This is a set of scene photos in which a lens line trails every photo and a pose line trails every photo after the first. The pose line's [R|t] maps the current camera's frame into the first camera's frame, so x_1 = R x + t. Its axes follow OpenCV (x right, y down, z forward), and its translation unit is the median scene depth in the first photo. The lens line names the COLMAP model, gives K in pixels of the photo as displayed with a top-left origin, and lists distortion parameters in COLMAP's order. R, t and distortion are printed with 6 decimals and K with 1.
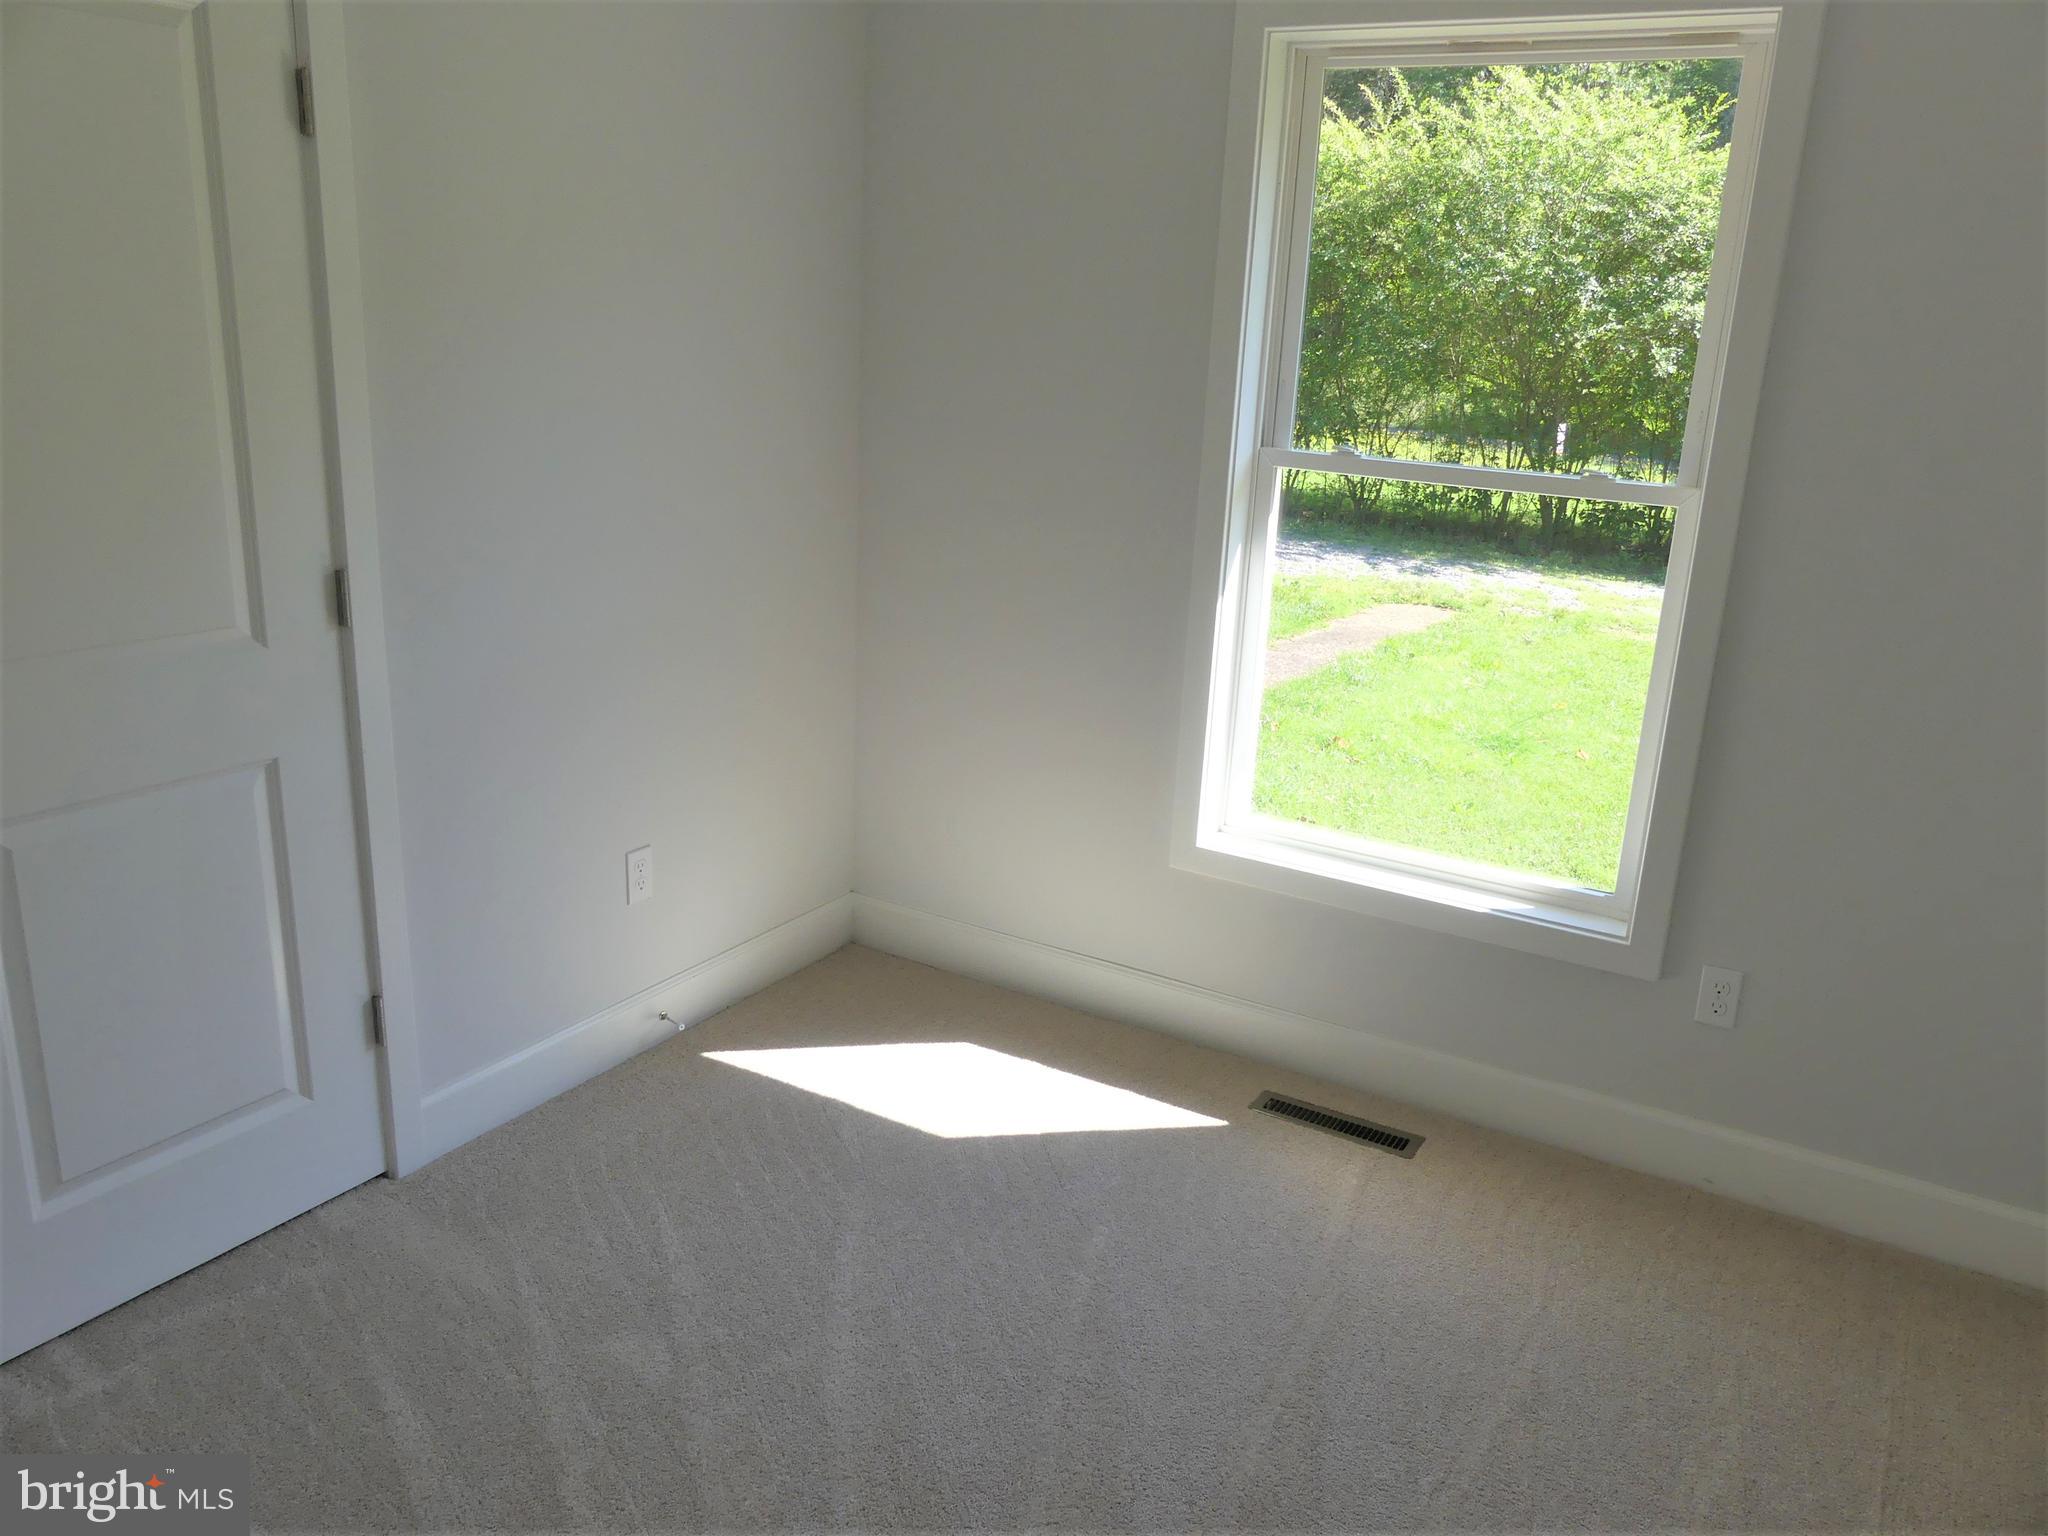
lens RADIAL K [[1536.2, 0, 1026.1], [0, 1536.2, 764.7], [0, 0, 1]] dist [-0.035438, 0.033943]
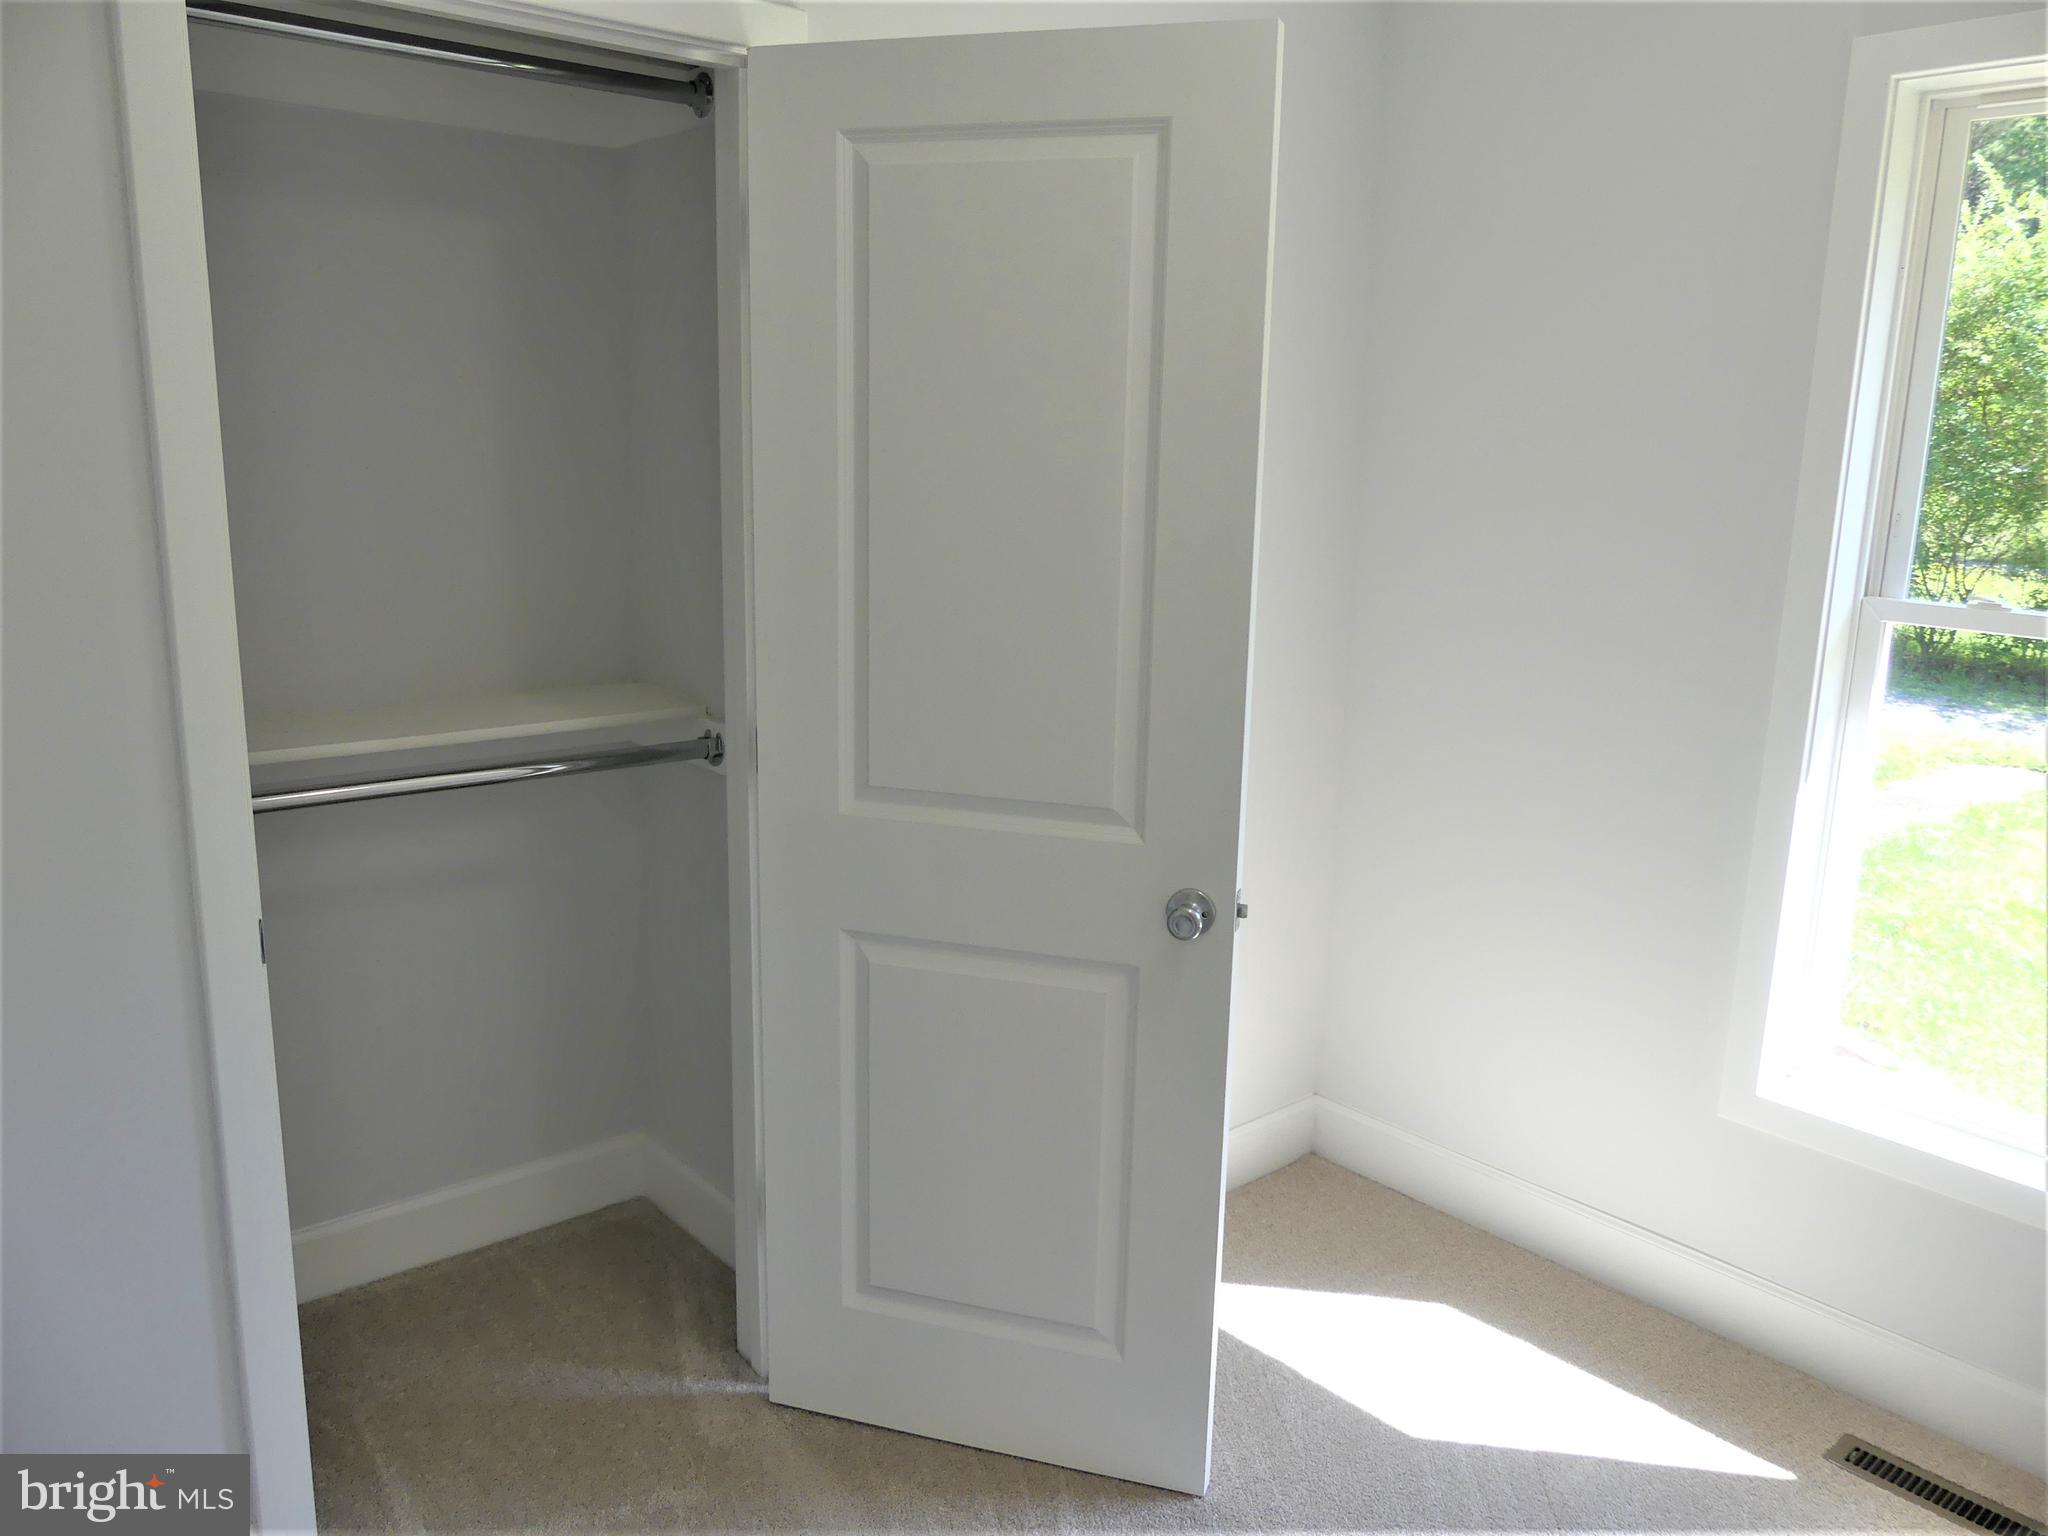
lens RADIAL K [[1536.2, 0, 1028.7], [0, 1536.2, 758.5], [0, 0, 1]] dist [-0.035438, 0.033943]
pose [[0.950739, 0.039273, -0.307496, -0.001939], [-0.066019, 0.994838, -0.077064, -0.006545], [0.302882, 0.093568, 0.948424, 0.024554]]
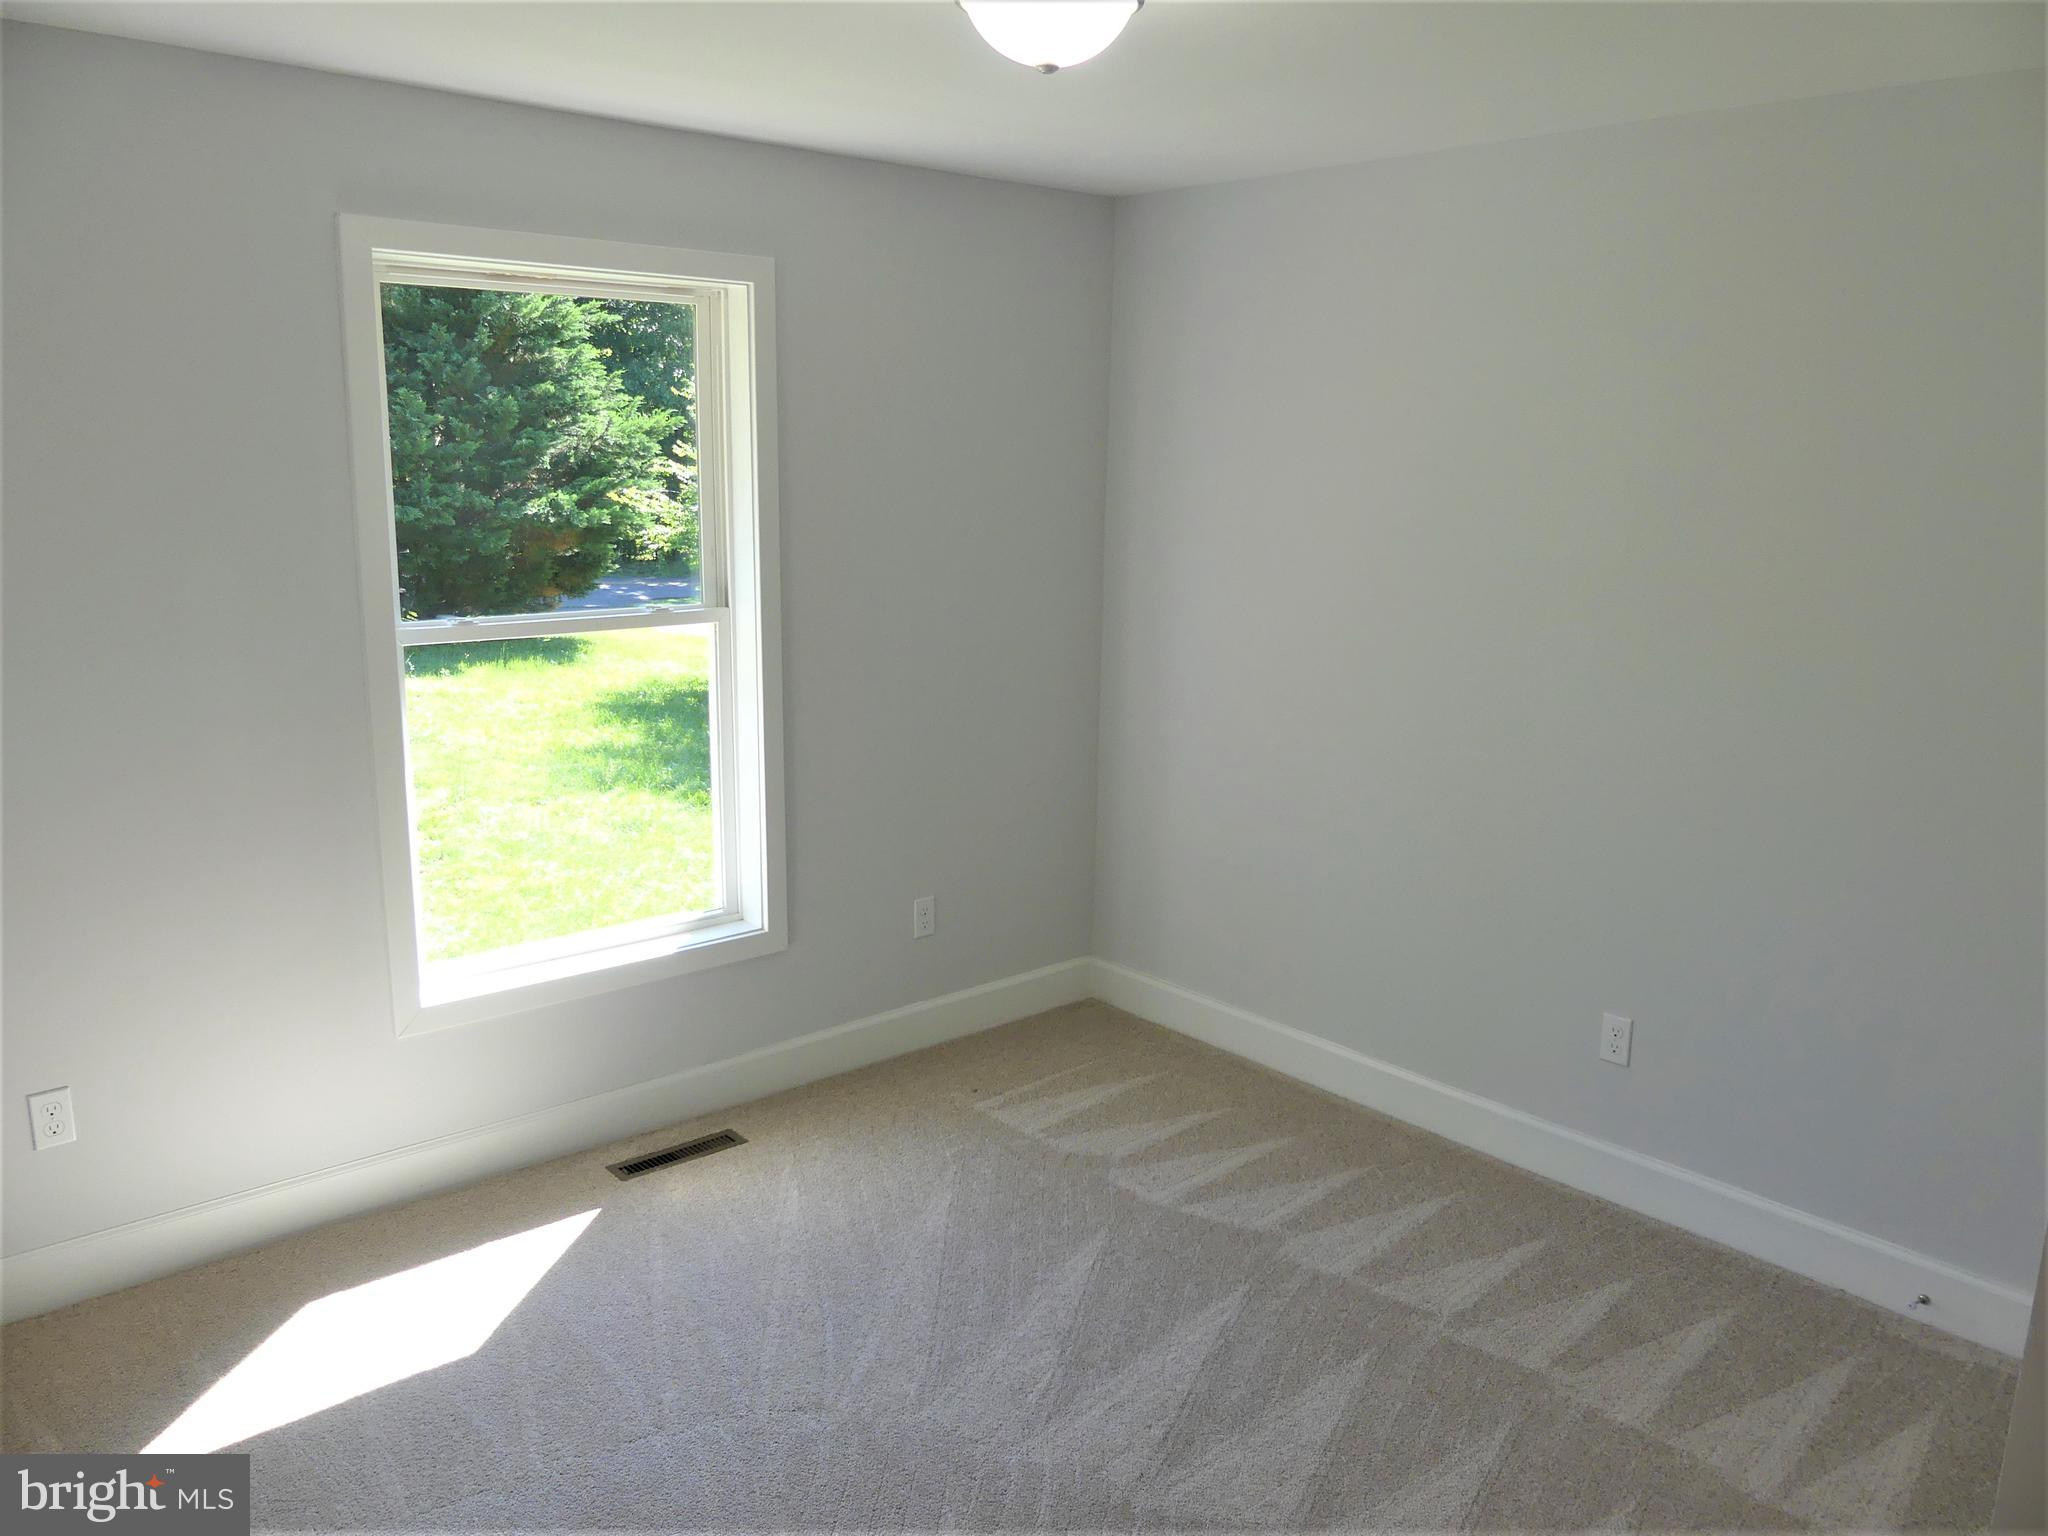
lens RADIAL K [[1536.2, 0, 1019.1], [0, 1536.2, 763.9], [0, 0, 1]] dist [-0.035438, 0.033943]
pose [[0.330148, -0.236344, 0.913862, -0.132897], [0.271288, 0.951058, 0.147956, -0.029545], [-0.904105, 0.199072, 0.378107, 0.043117]]
